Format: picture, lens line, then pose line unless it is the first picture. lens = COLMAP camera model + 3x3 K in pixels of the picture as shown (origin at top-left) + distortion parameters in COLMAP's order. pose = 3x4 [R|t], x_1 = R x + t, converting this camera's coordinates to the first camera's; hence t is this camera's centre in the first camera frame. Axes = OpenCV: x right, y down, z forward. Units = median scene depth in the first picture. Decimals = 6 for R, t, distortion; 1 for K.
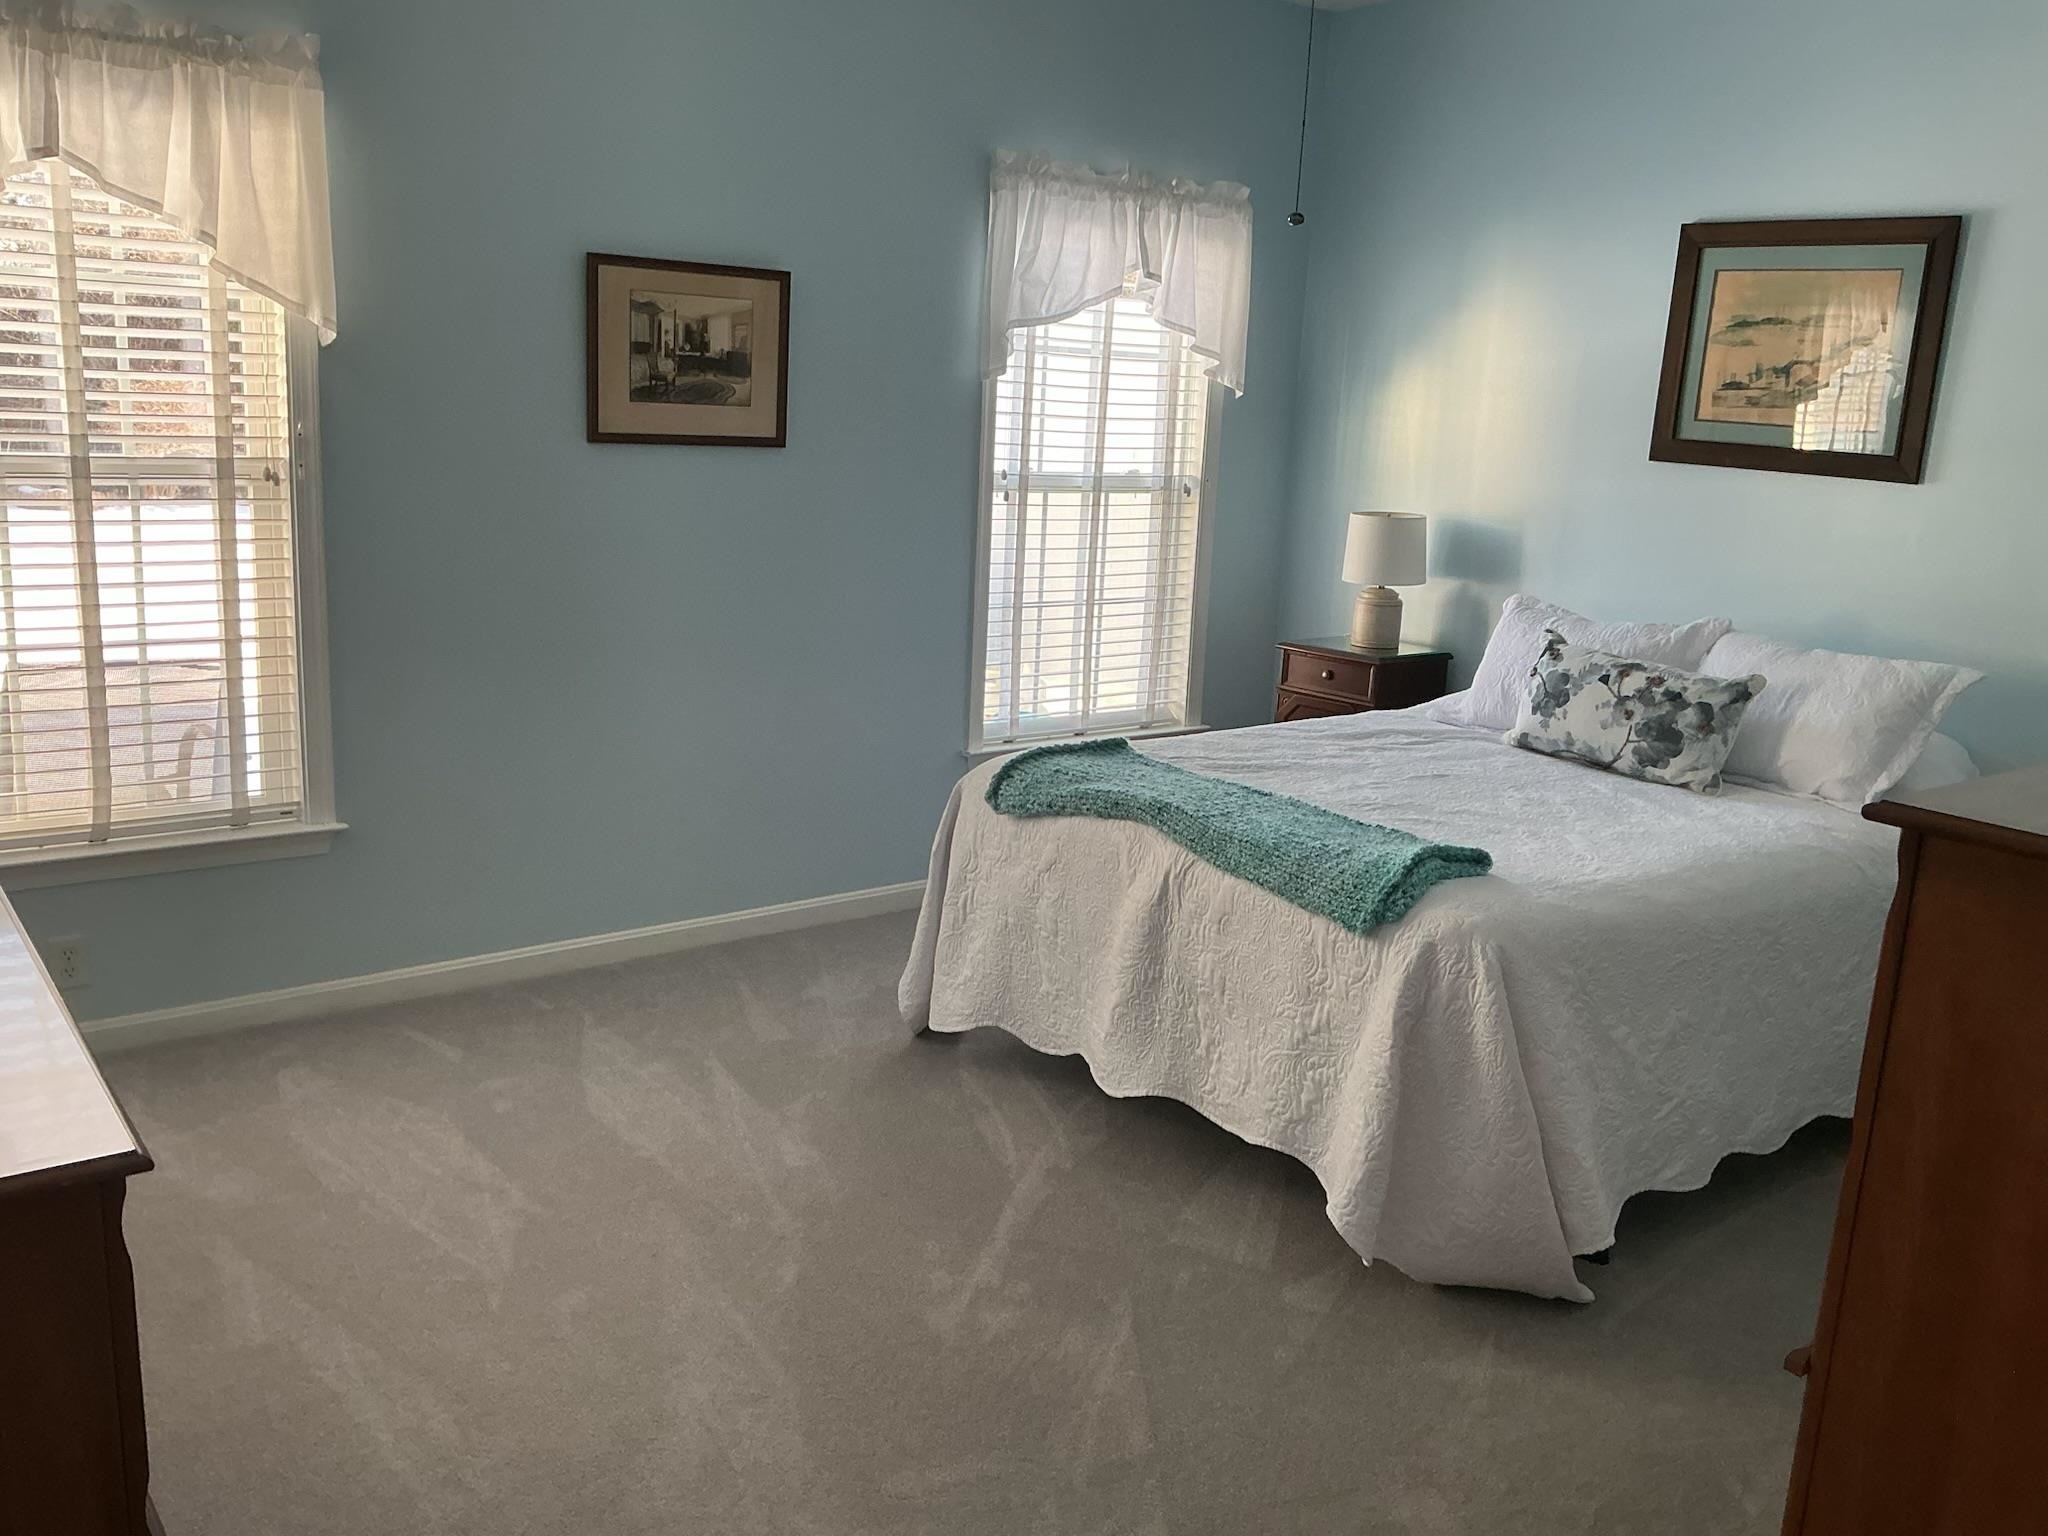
lens RADIAL K [[1673.6, 0, 1019.0], [0, 1673.6, 758.0], [0, 0, 1]] dist [0.149165, -0.264204]
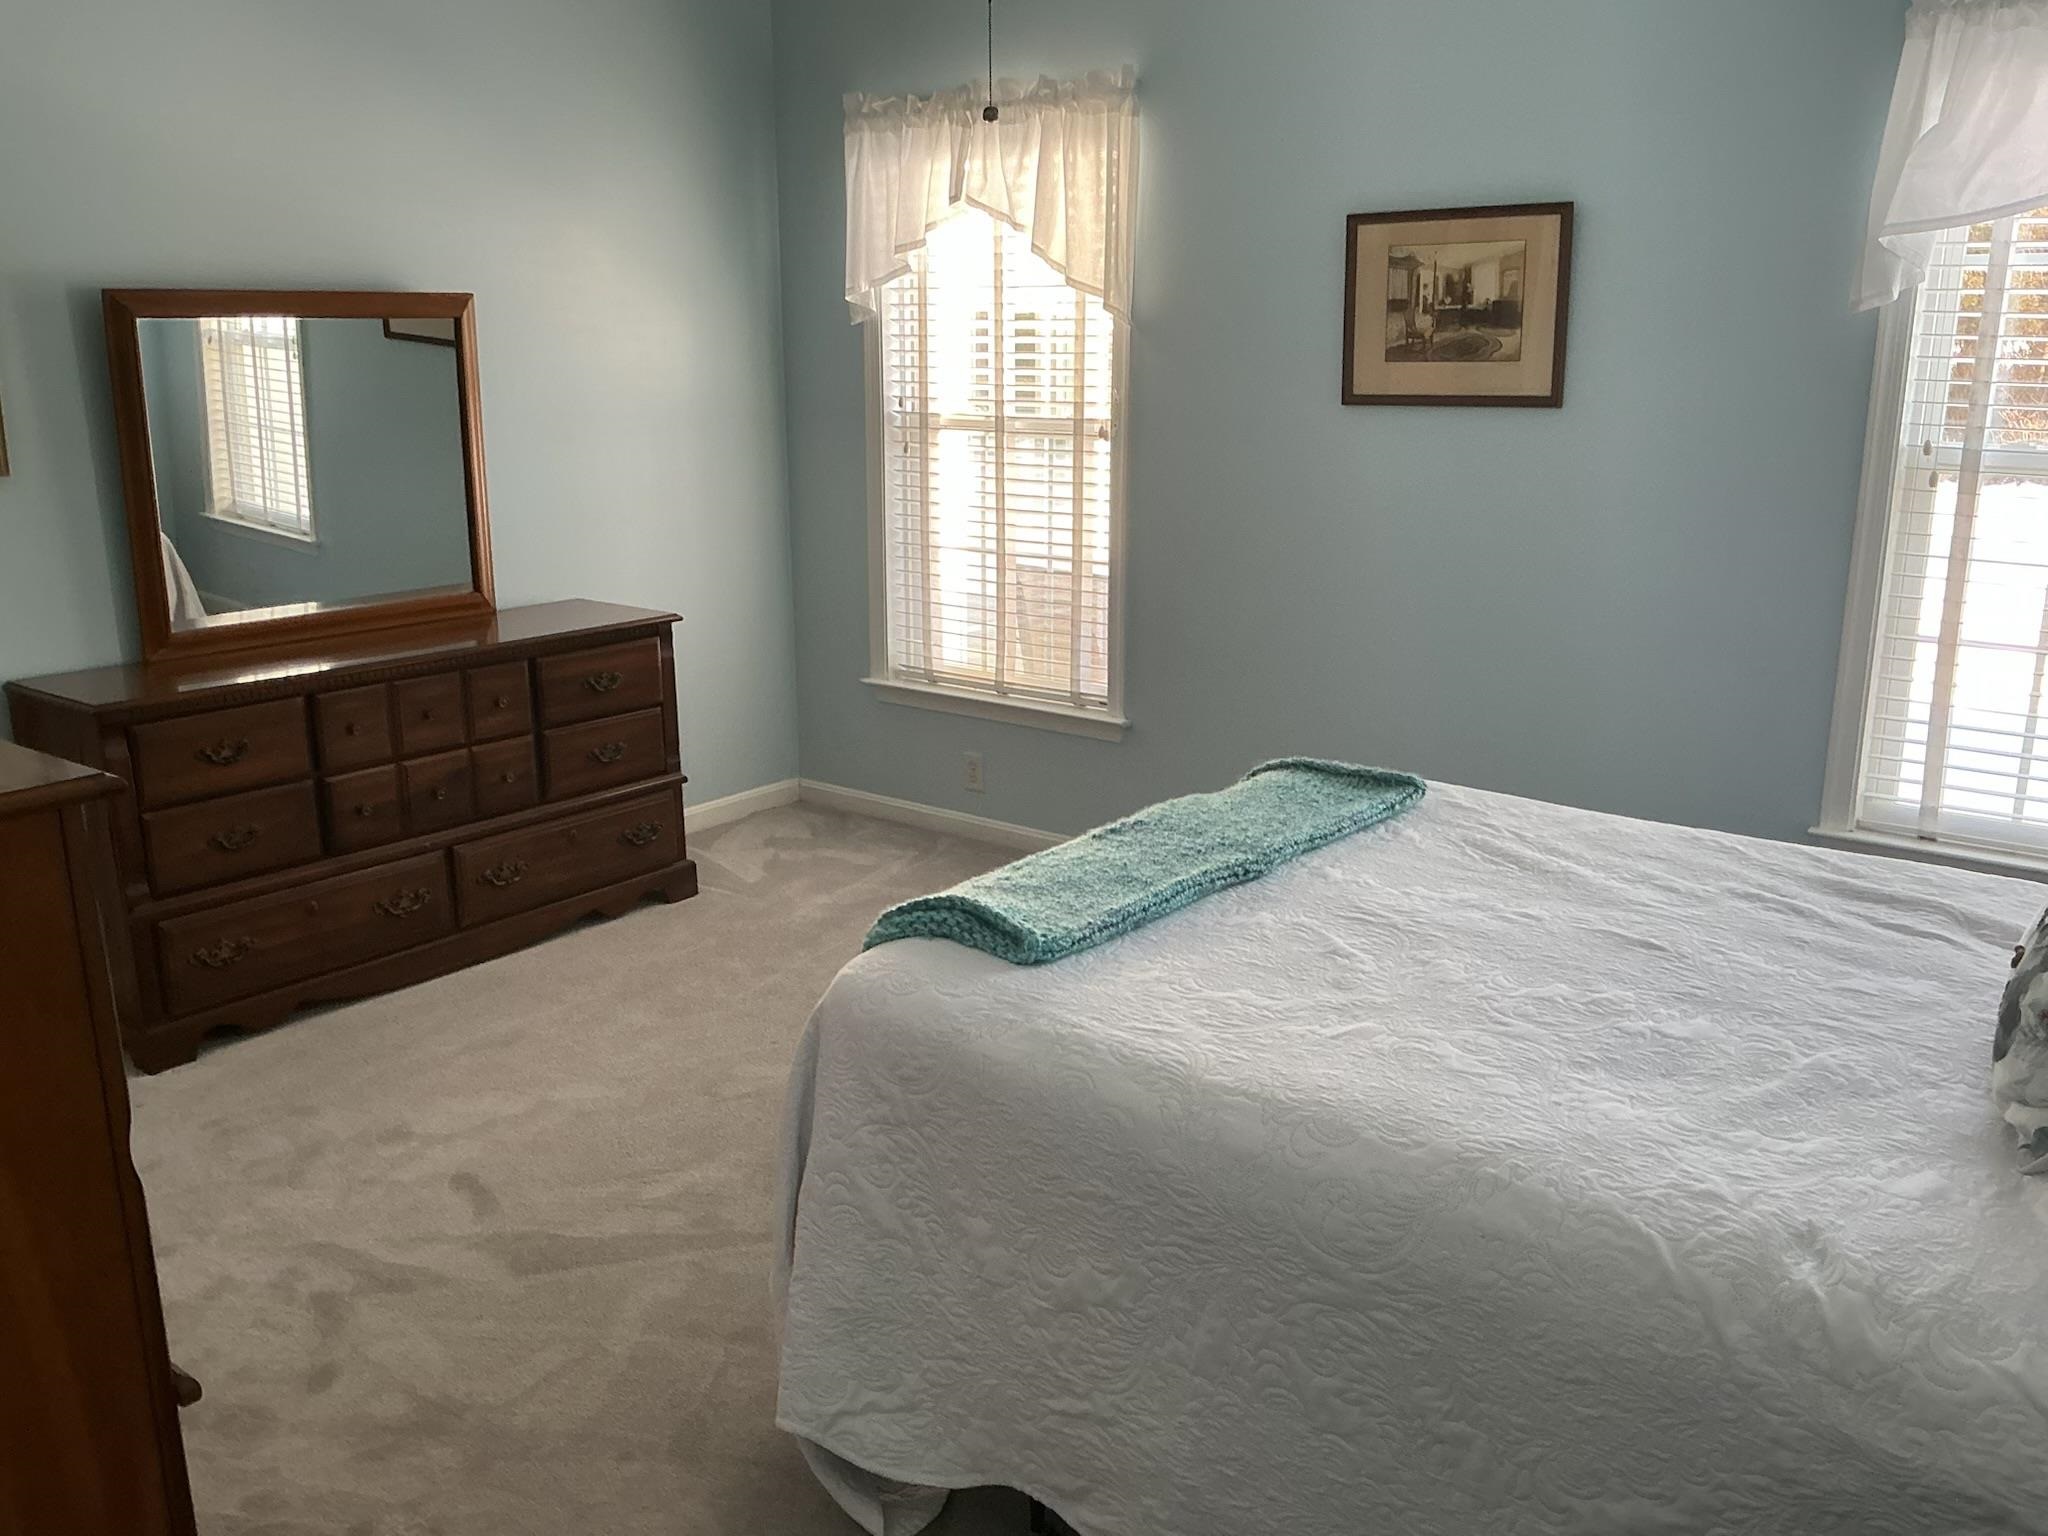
lens RADIAL K [[1673.6, 0, 1019.0], [0, 1673.6, 758.0], [0, 0, 1]] dist [0.149165, -0.264204]
pose [[0.261128, 0.188004, -0.946819, 0.682585], [-0.193599, 0.971122, 0.139436, -0.083067], [0.945691, 0.146892, 0.289984, 0.546416]]
